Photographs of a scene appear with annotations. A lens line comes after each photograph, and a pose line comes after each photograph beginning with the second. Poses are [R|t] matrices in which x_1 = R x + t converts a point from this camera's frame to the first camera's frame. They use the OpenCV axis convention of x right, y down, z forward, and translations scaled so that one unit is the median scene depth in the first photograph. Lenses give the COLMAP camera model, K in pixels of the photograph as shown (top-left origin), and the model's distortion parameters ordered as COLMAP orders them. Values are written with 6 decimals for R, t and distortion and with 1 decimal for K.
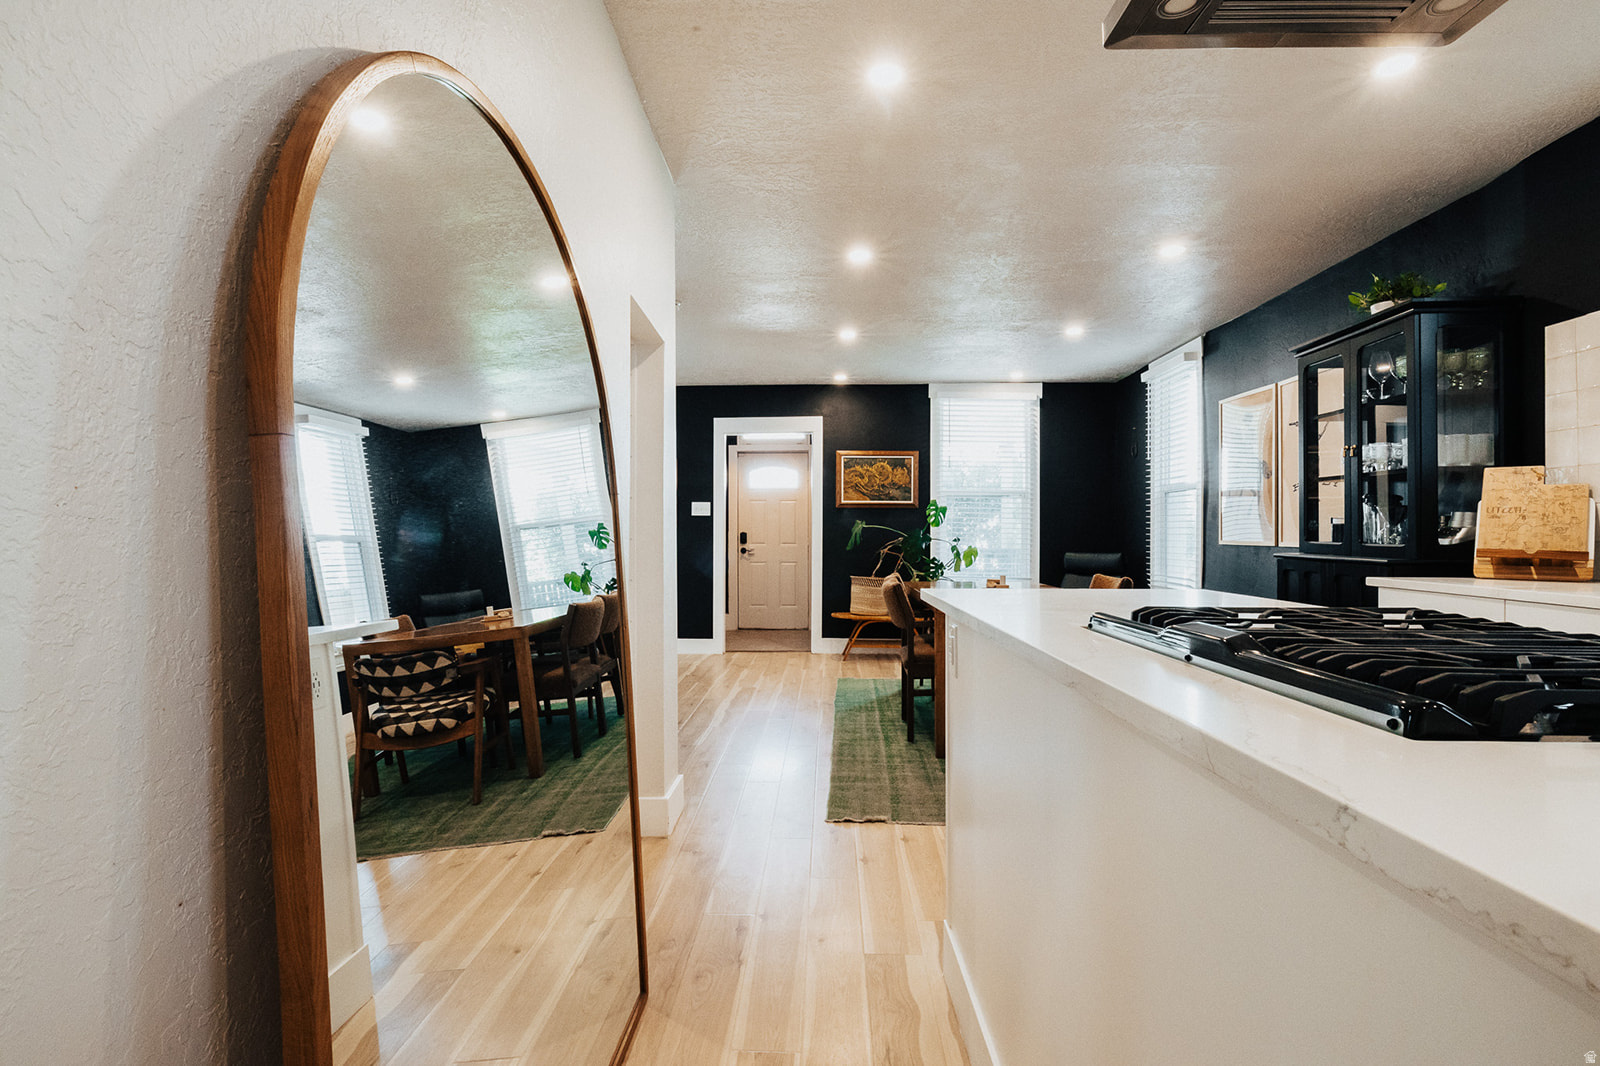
lens RADIAL K [[800.9, 0, 802.9], [0, 800.9, 529.2], [0, 0, 1]] dist [0.008468, 0.001362]
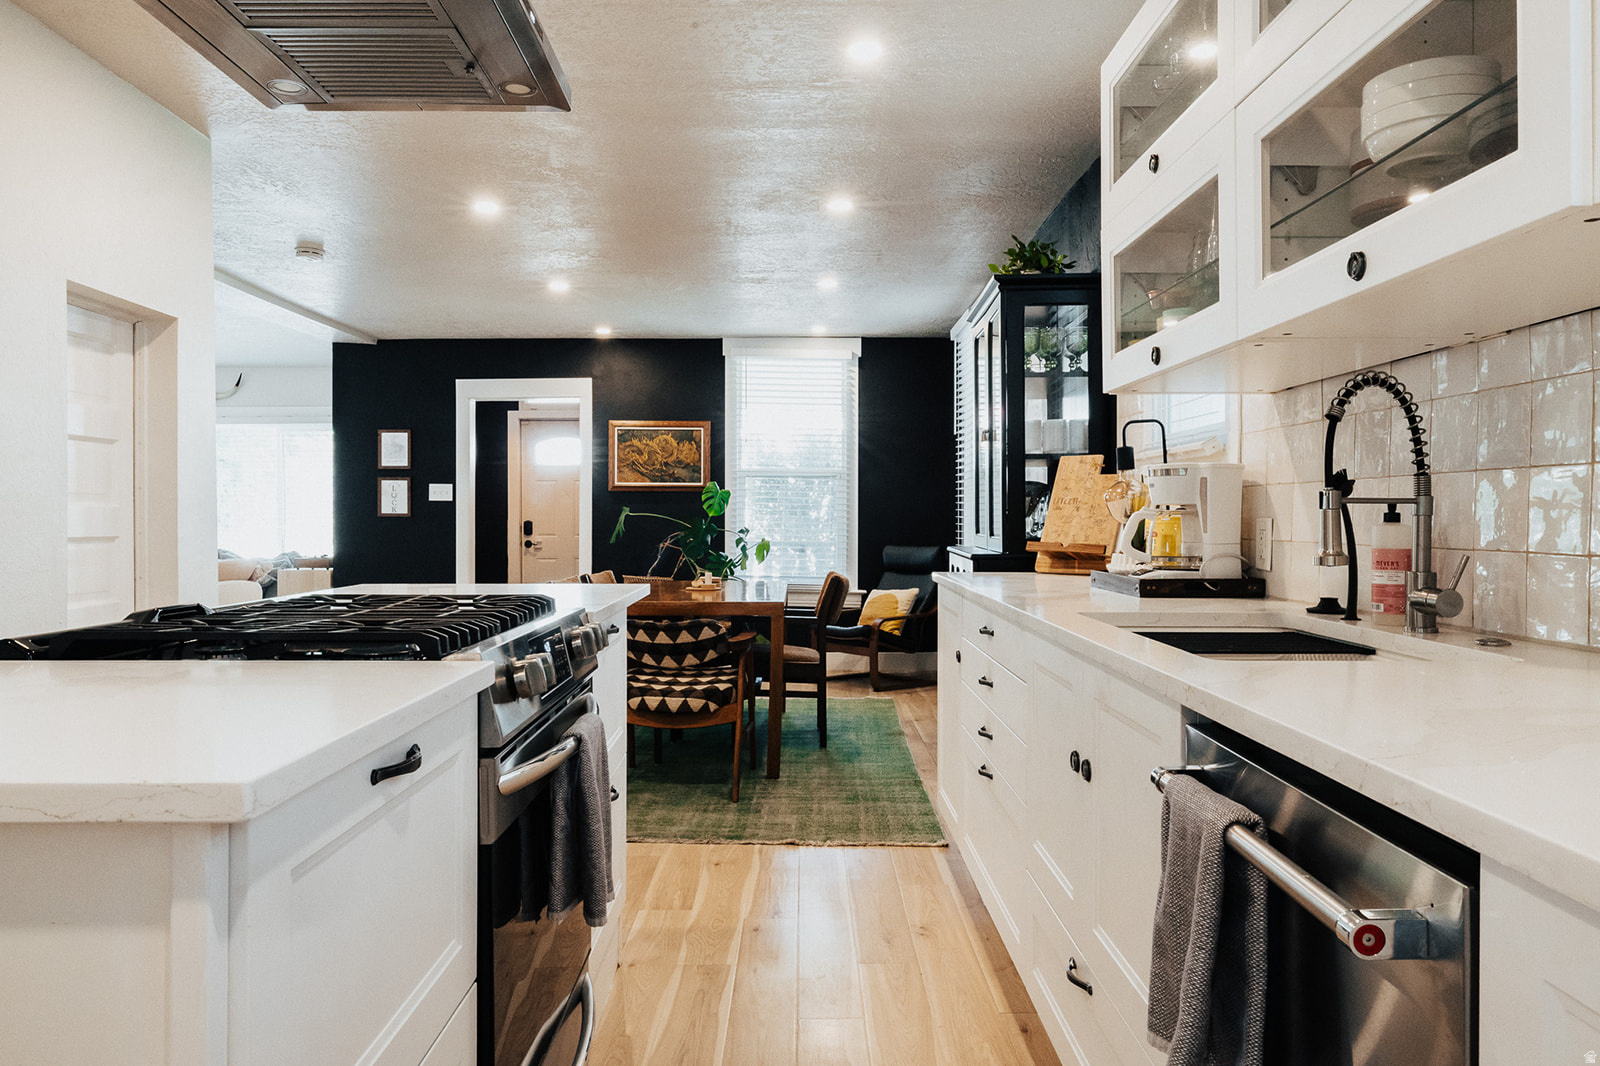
lens RADIAL K [[1087.5, 0, 797.1], [0, 1087.5, 536.6], [0, 0, 1]] dist [-0.001514, -0.000180]
pose [[0.999364, -0.001391, 0.035631, 0.193295], [0.000652, 0.999785, 0.020718, -0.003403], [-0.035652, -0.020682, 0.999150, -0.106100]]
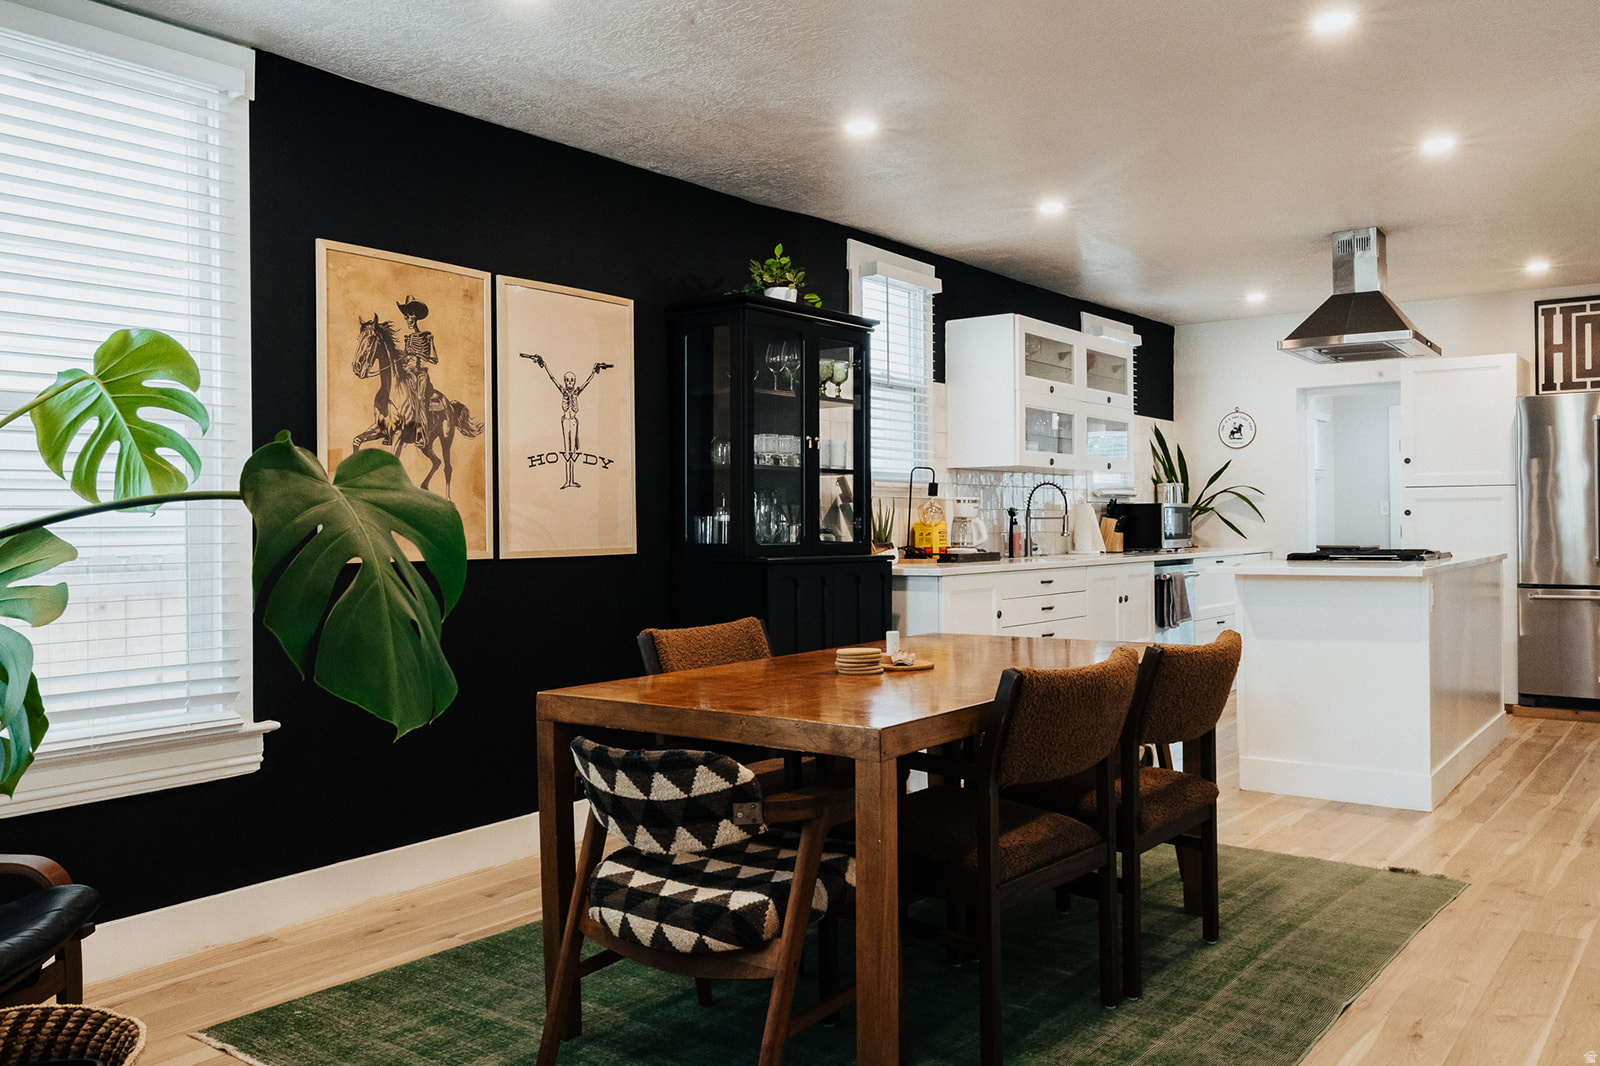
lens RADIAL K [[1283.9, 0, 784.5], [0, 1283.9, 525.0], [0, 0, 1]] dist [-0.009189, -0.001686]
pose [[-0.814488, 0.004982, 0.580158, -0.070115], [0.004934, 0.999986, -0.001661, -0.000324], [-0.580159, 0.001509, -0.814502, 1.029318]]
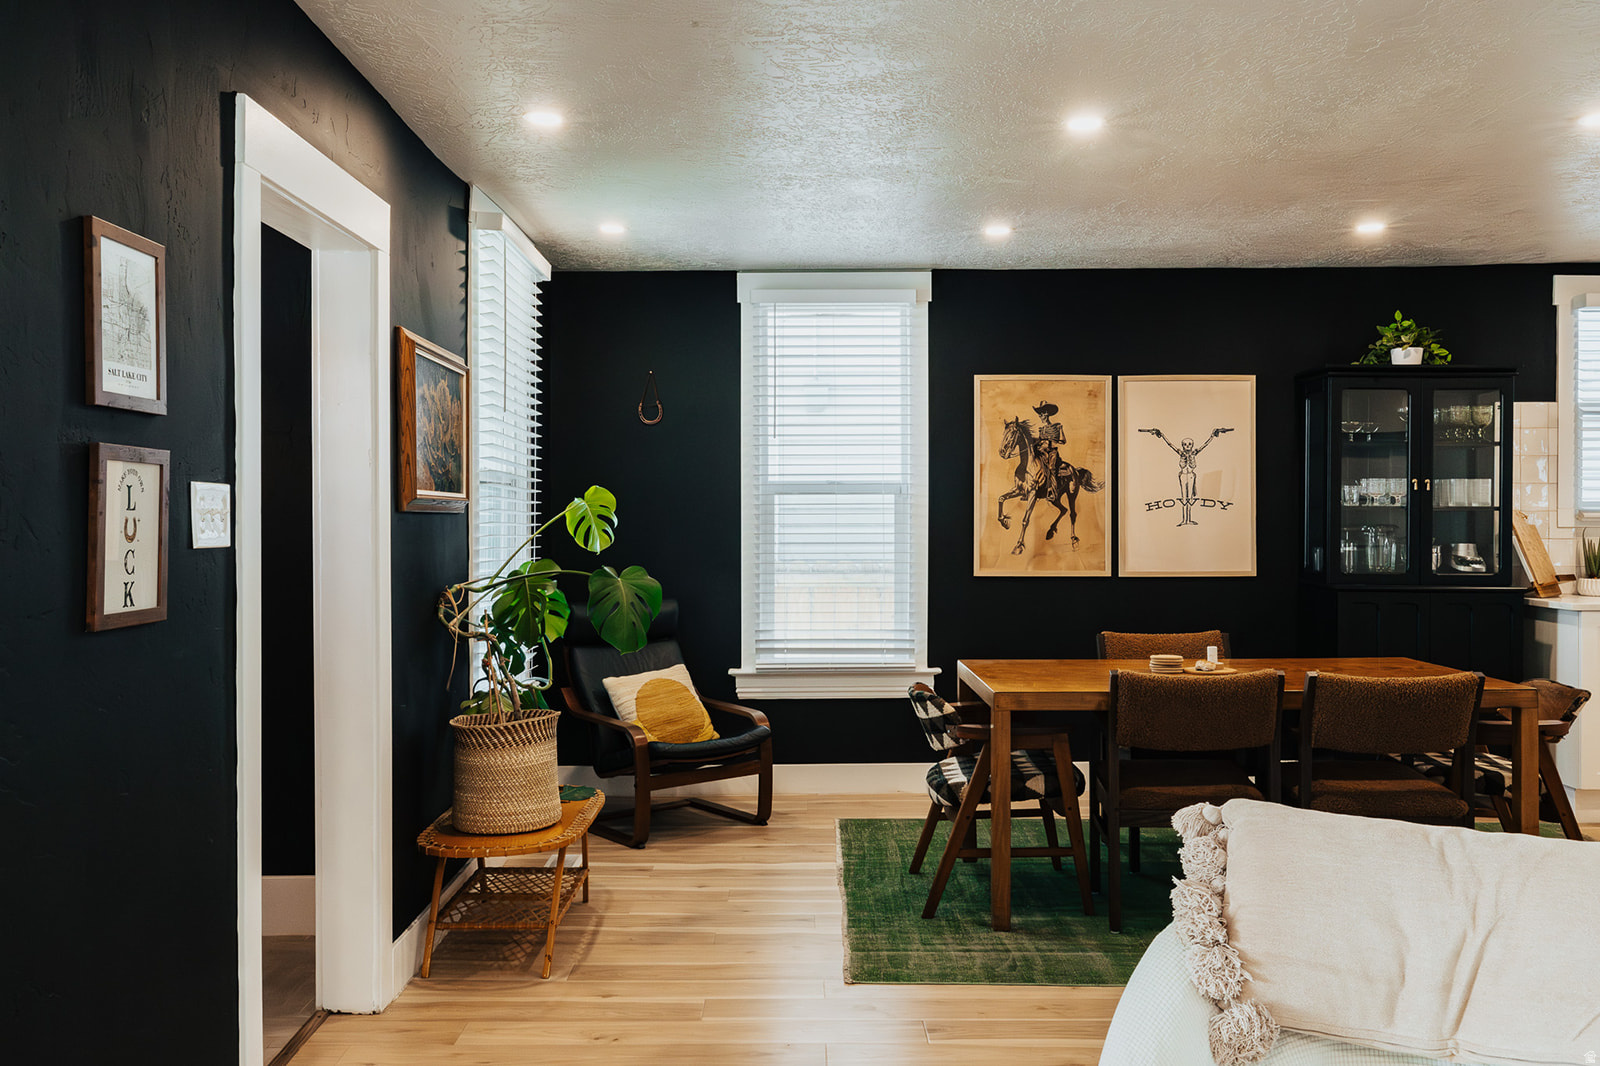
lens RADIAL K [[1283.0, 0, 812.7], [0, 1283.0, 527.8], [0, 0, 1]] dist [0.002053, 0.001069]
pose [[-0.024785, -0.008330, 0.999658, -0.447658], [-0.004475, 0.999956, 0.008221, -0.023887], [-0.999683, -0.004270, -0.024822, 0.846763]]
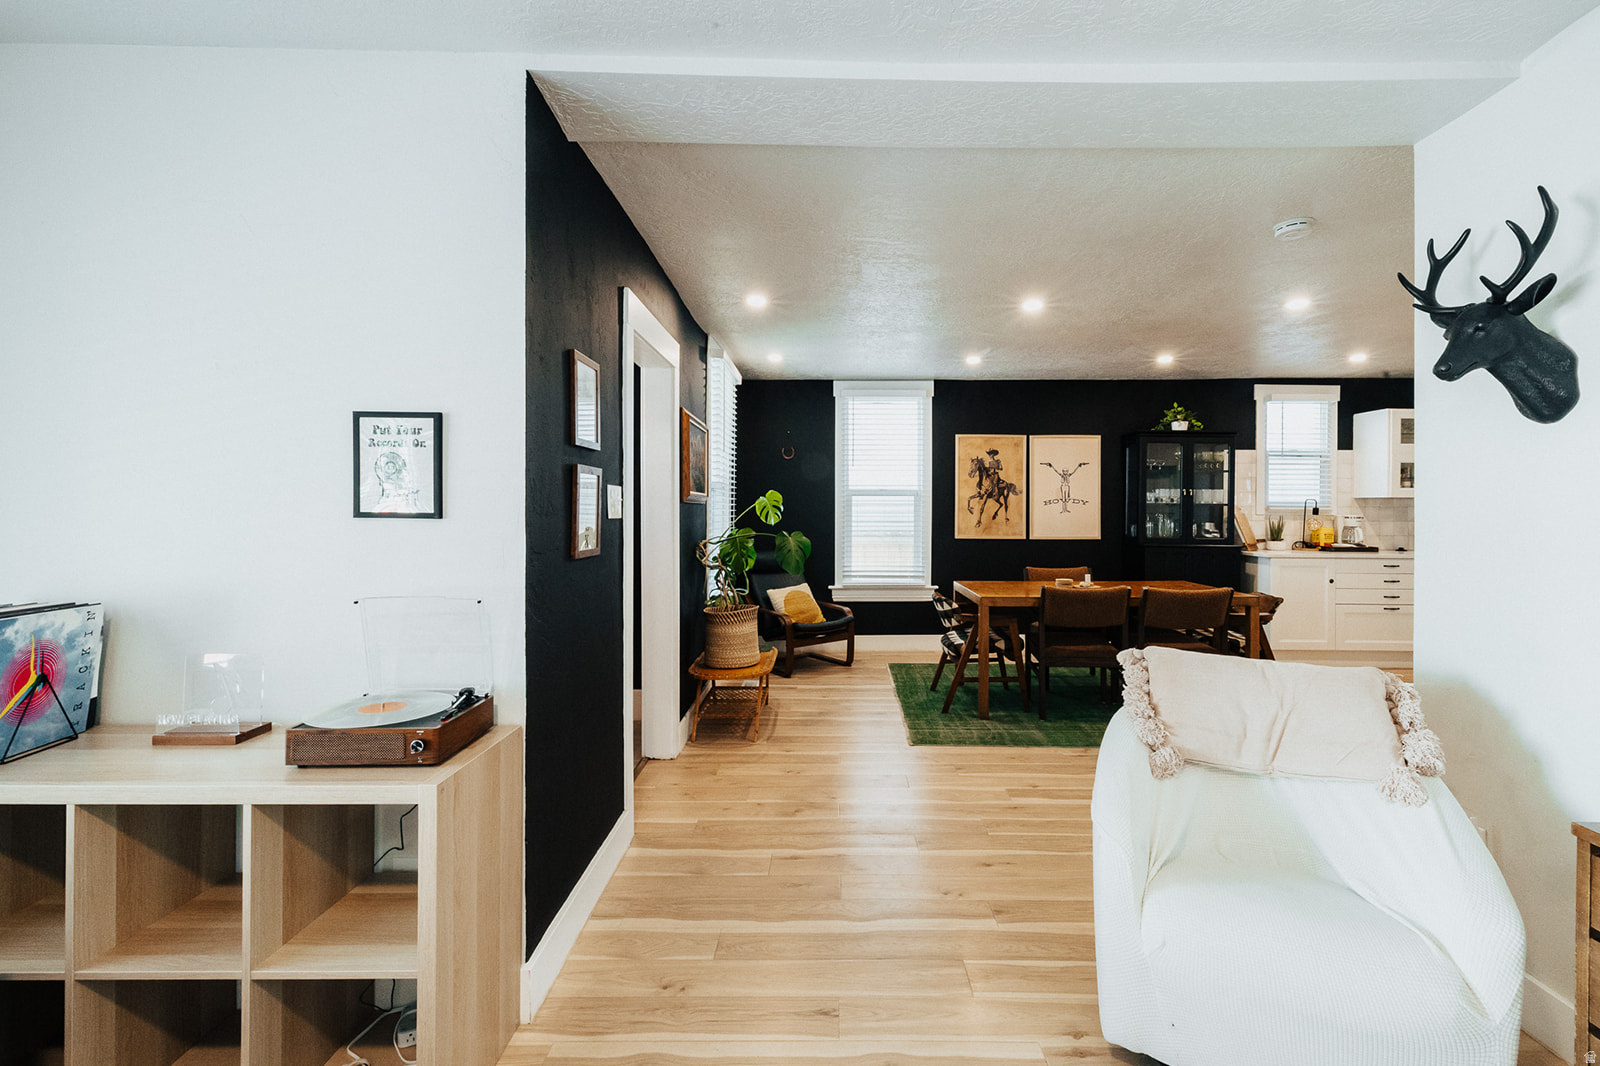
lens RADIAL K [[671.5, 0, 841.7], [0, 671.5, 516.4], [0, 0, 1]] dist [0.001226, 0.000338]
pose [[-0.029275, -0.010036, 0.999521, -0.456347], [-0.009177, 0.999910, 0.009771, -0.020838], [-0.999529, -0.008887, -0.029364, 0.888117]]
